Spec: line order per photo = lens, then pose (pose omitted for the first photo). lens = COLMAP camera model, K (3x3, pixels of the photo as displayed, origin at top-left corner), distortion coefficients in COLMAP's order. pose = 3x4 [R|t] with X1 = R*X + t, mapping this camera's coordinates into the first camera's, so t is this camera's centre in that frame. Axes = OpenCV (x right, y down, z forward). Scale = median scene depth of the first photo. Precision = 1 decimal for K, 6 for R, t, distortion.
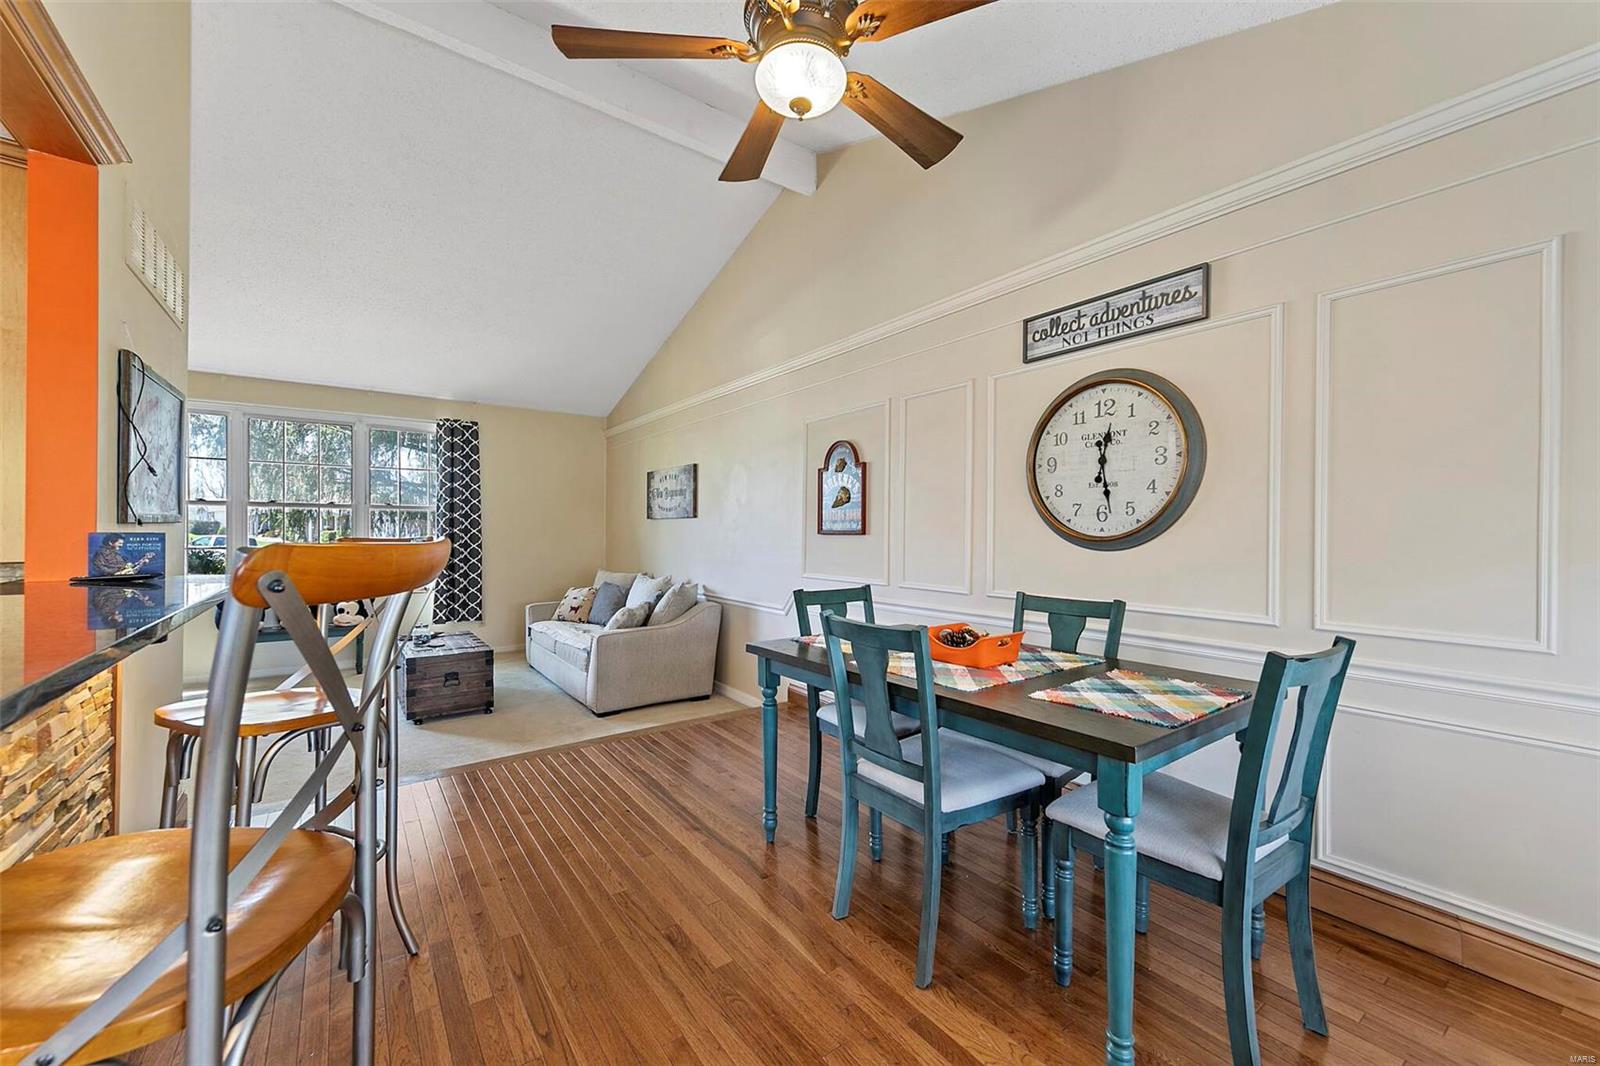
lens RADIAL K [[632.9, 0, 801.9], [0, 632.9, 534.4], [0, 0, 1]] dist [0.011246, -0.001044]
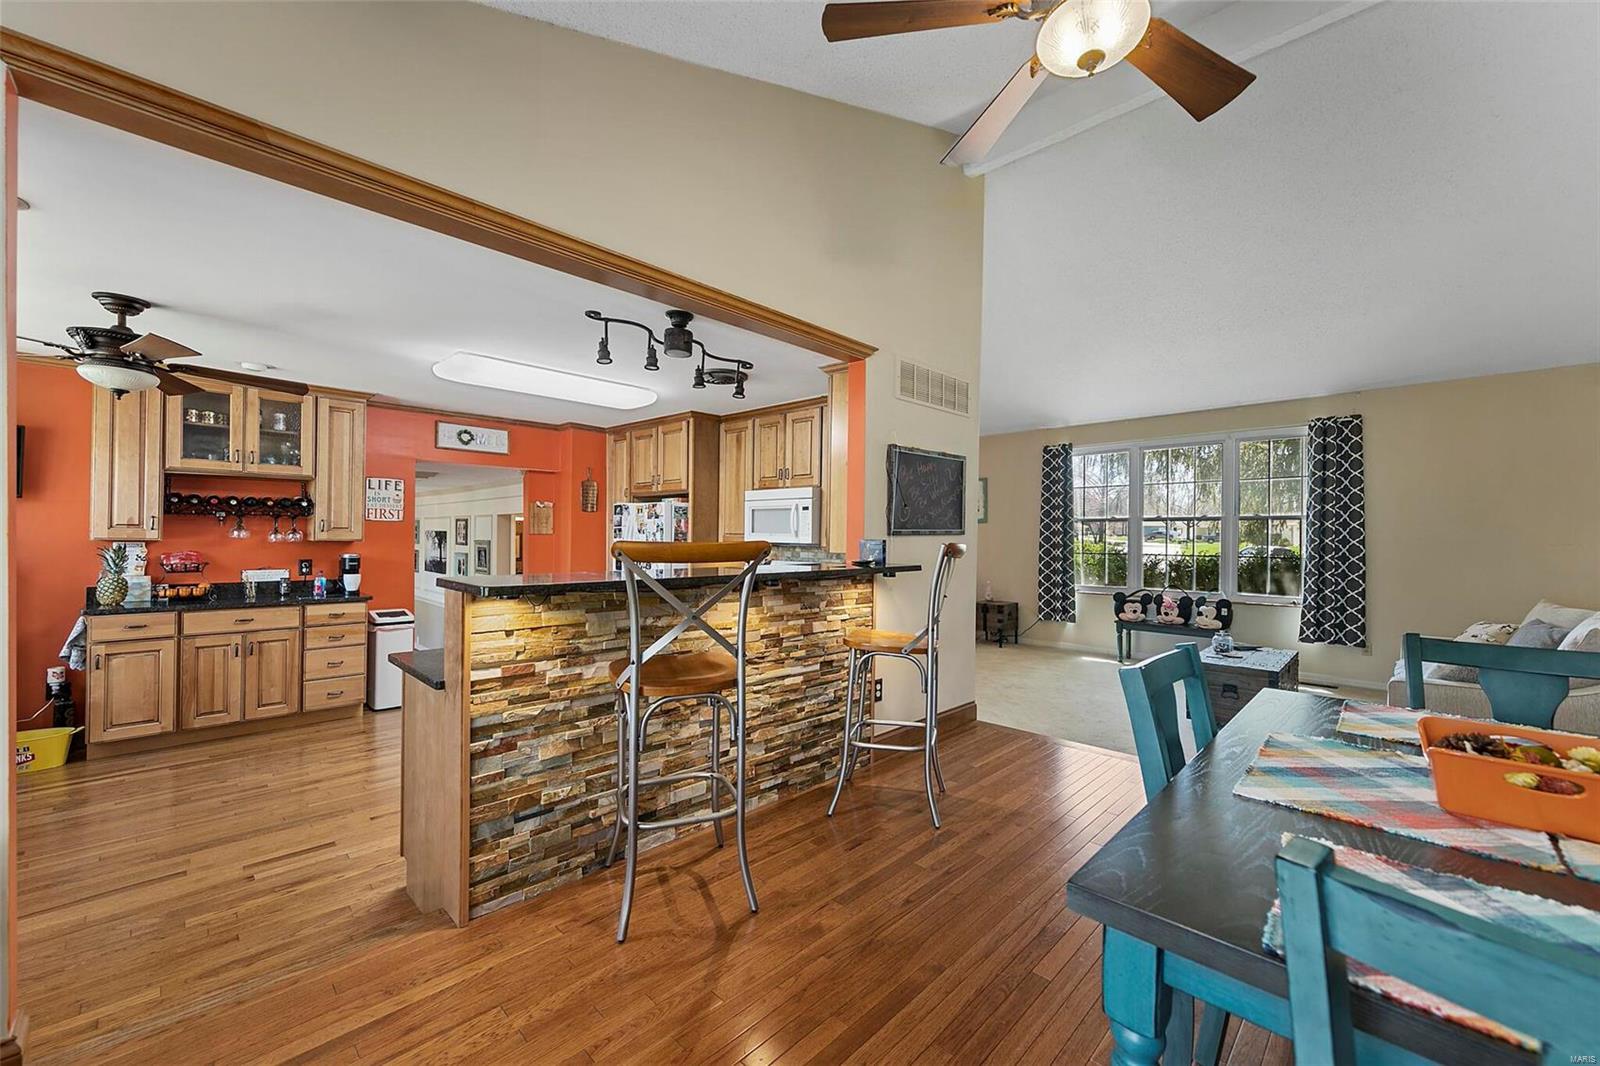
lens RADIAL K [[632.9, 0, 801.2], [0, 632.9, 534.3], [0, 0, 1]] dist [0.011246, -0.001044]
pose [[0.164453, -0.006983, -0.986360, 0.537824], [-0.009923, 0.999913, -0.008734, -0.001151], [0.986335, 0.011224, 0.164369, 0.303037]]
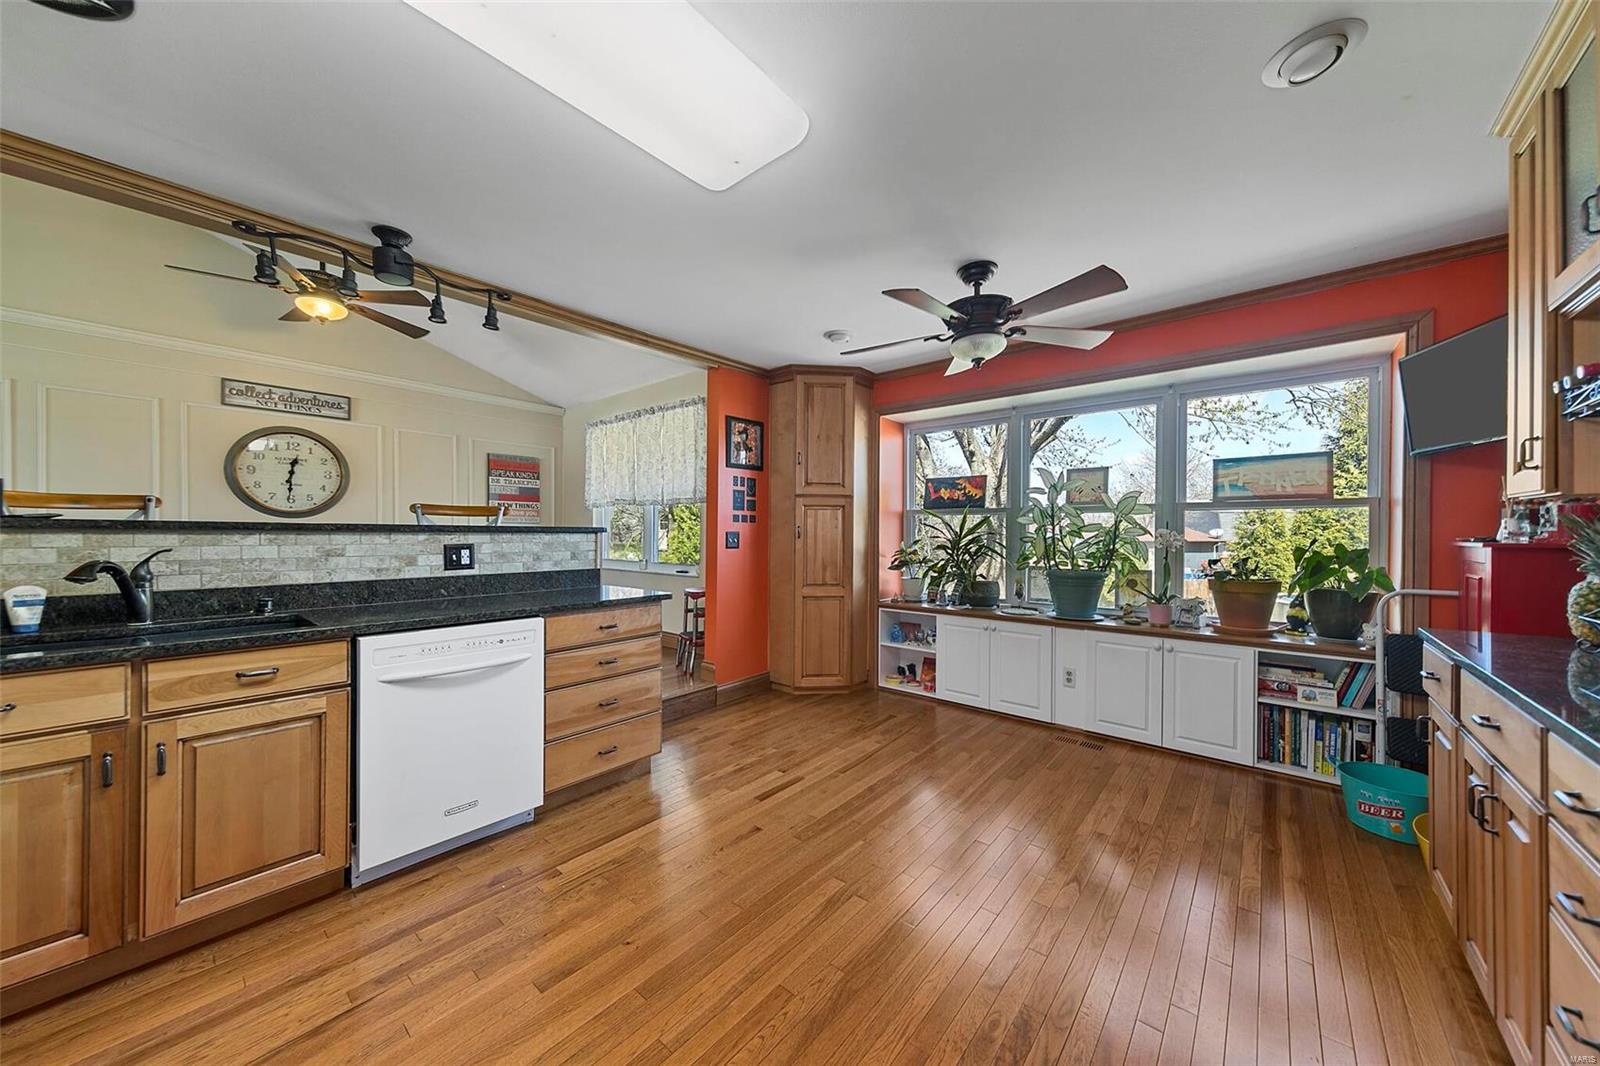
lens RADIAL K [[549.4, 0, 803.8], [0, 549.4, 537.5], [0, 0, 1]] dist [0.008612, 0.001360]
pose [[-0.241064, -0.014517, 0.970401, -1.554221], [-0.004966, 0.999893, 0.013724, 0.053784], [-0.970497, -0.001511, -0.241110, -0.132595]]
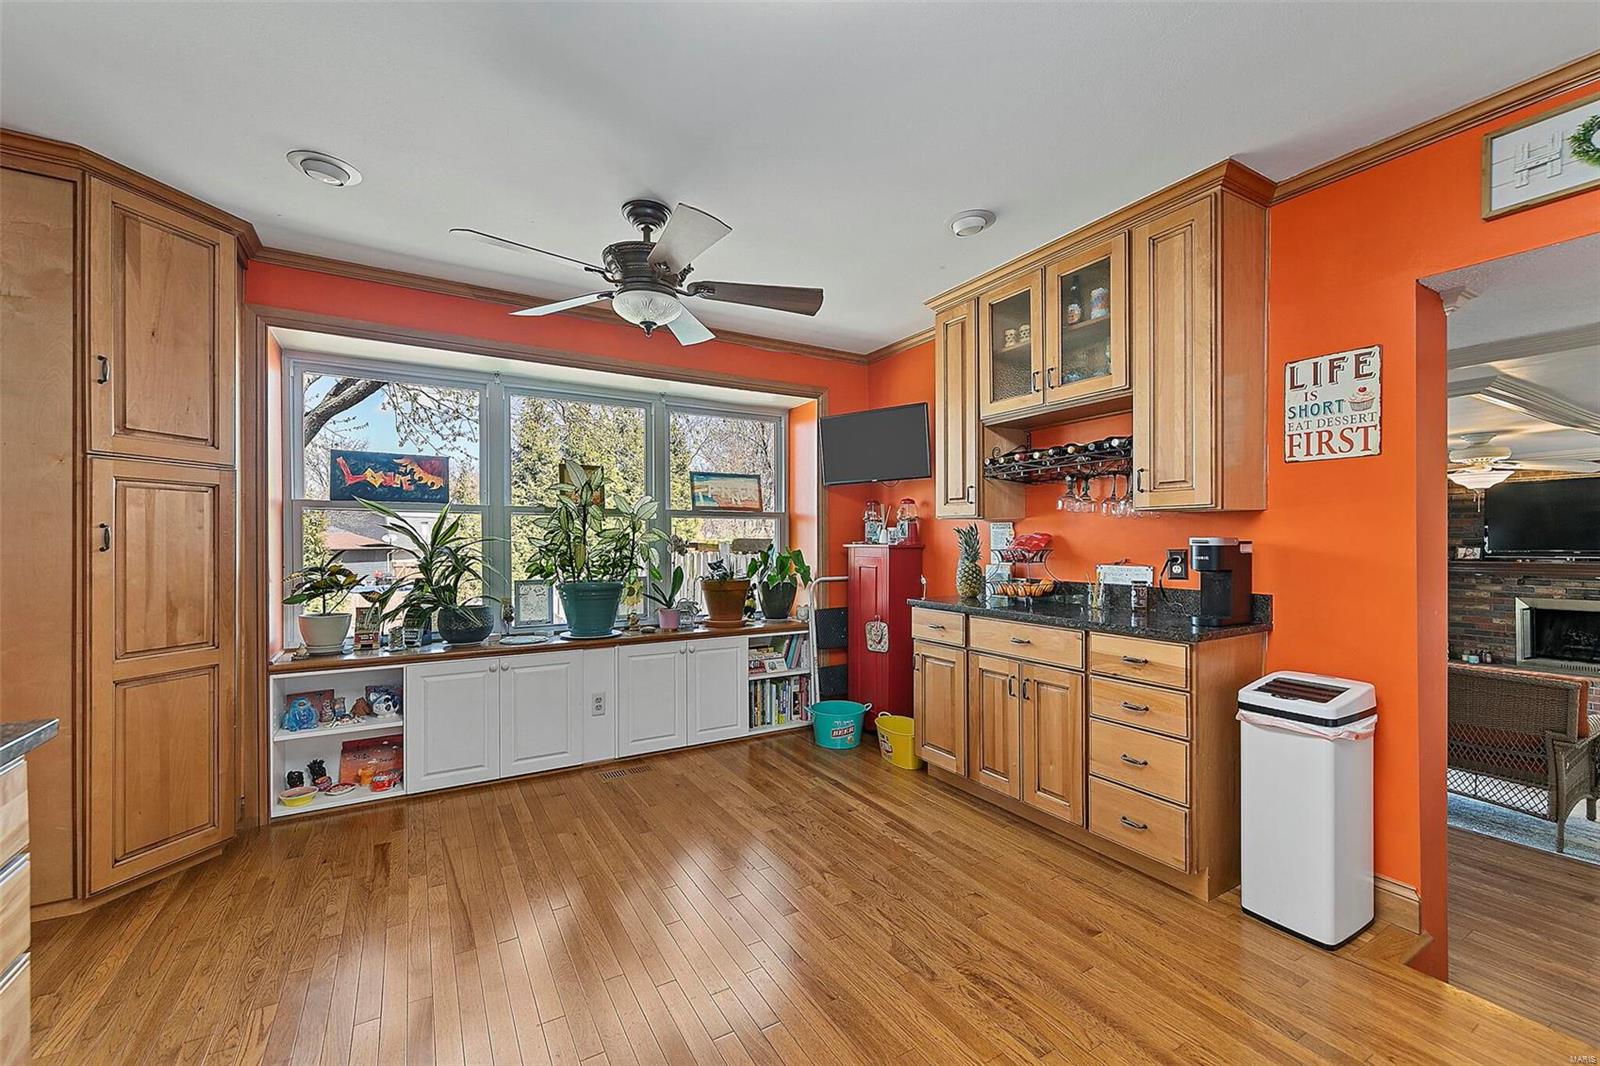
lens RADIAL K [[652.3, 0, 803.3], [0, 652.3, 543.3], [0, 0, 1]] dist [0.003467, 0.000184]
pose [[-0.996574, -0.006503, 0.082445, -0.994624], [-0.006199, 0.999973, 0.003948, 0.059024], [-0.082469, 0.003424, -0.996588, 0.235052]]
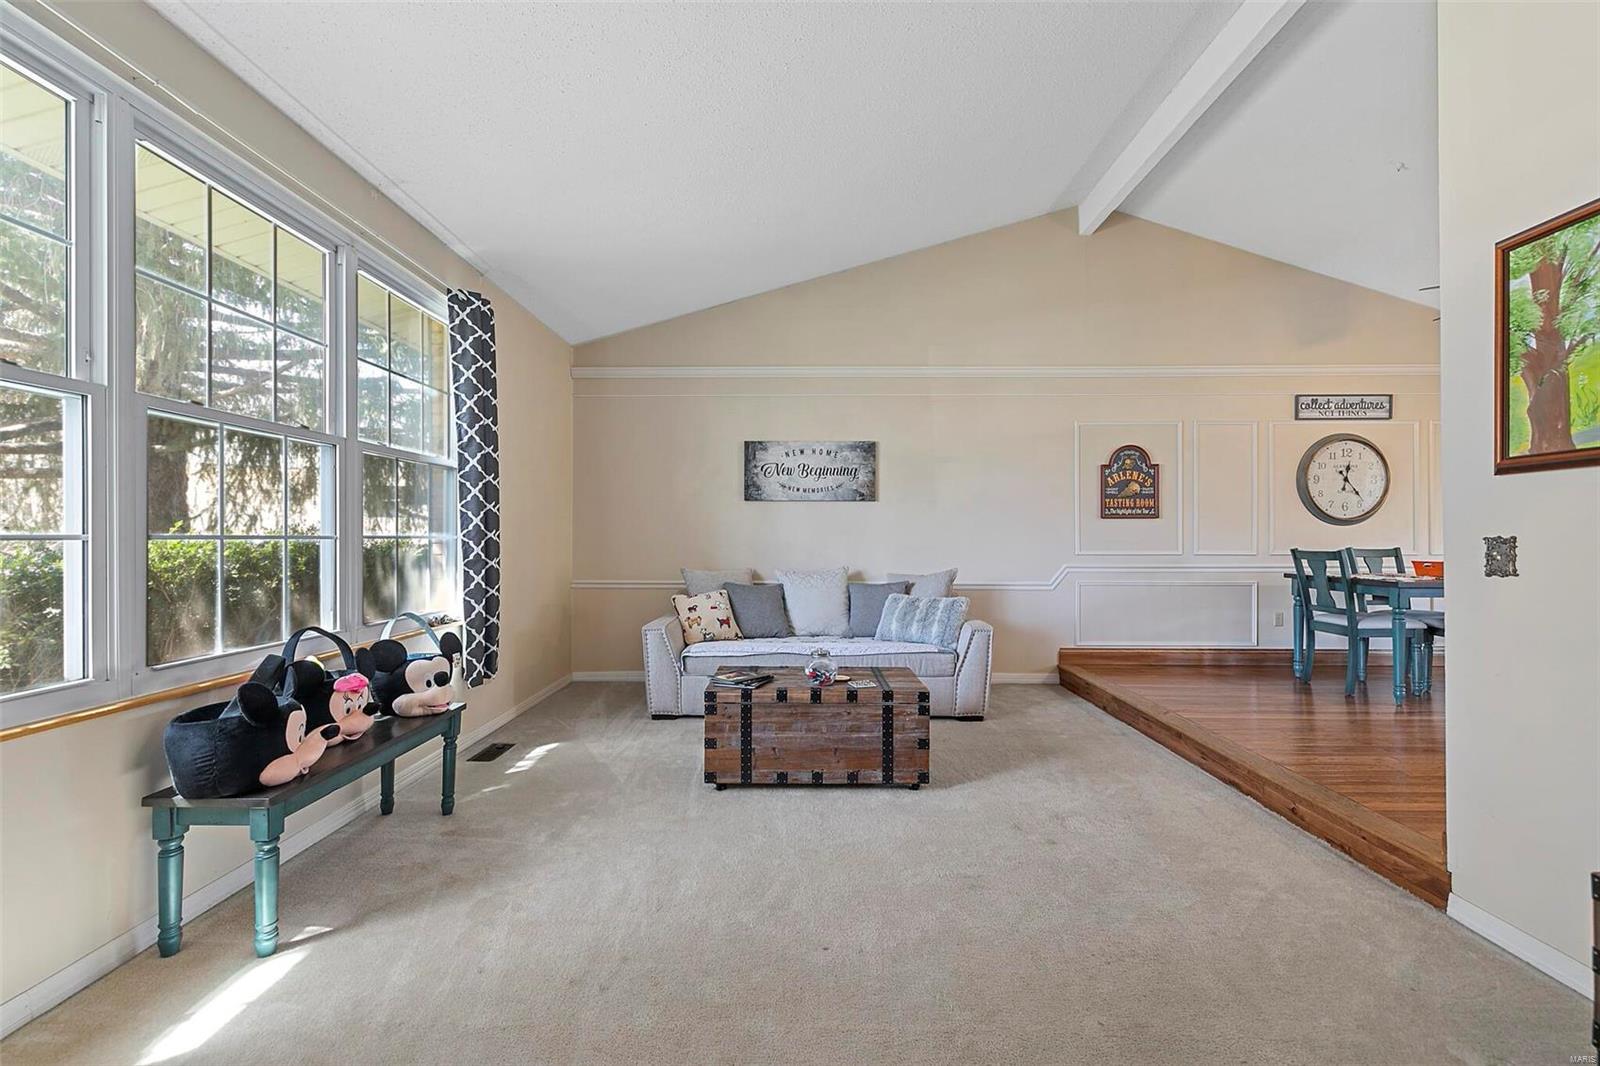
lens RADIAL K [[632.9, 0, 806.5], [0, 632.9, 531.1], [0, 0, 1]] dist [0.011246, -0.001044]
pose [[0.587160, 0.002750, 0.809466, -2.040644], [0.004963, 0.999963, -0.006997, 0.047723], [-0.809456, 0.008126, 0.587125, 1.163454]]
